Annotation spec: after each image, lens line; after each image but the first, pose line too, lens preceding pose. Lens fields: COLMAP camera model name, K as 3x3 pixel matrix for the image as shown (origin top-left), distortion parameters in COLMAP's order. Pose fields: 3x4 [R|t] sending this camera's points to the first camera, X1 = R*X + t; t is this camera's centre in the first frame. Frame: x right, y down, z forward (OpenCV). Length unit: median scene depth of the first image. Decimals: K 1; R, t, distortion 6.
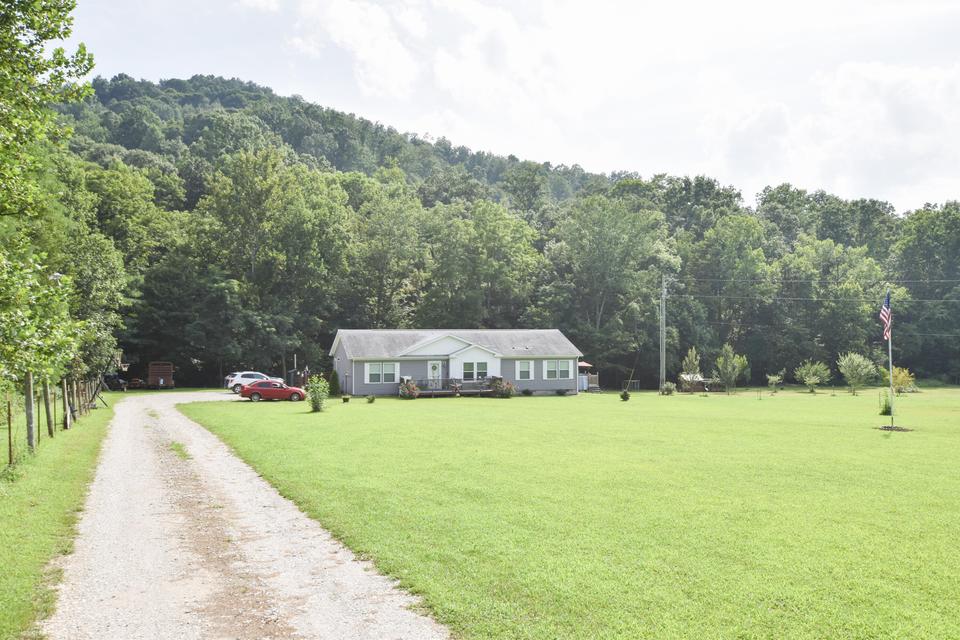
lens RADIAL K [[829.6, 0, 480.5], [0, 829.6, 321.9], [0, 0, 1]] dist [0.002388, 0.000253]
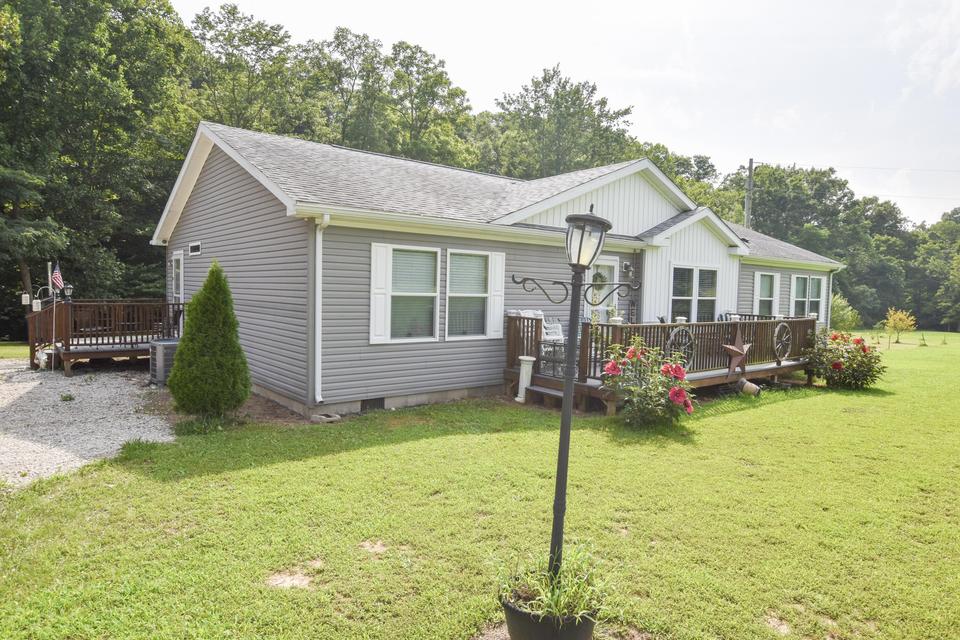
lens RADIAL K [[591.9, 0, 477.9], [0, 591.9, 318.6], [0, 0, 1]] dist [-0.004823, -0.000977]
pose [[0.936813, 0.003705, 0.349810, -0.163647], [-0.025534, 0.998001, 0.057813, 0.058339], [-0.348897, -0.063092, 0.935035, 0.845102]]
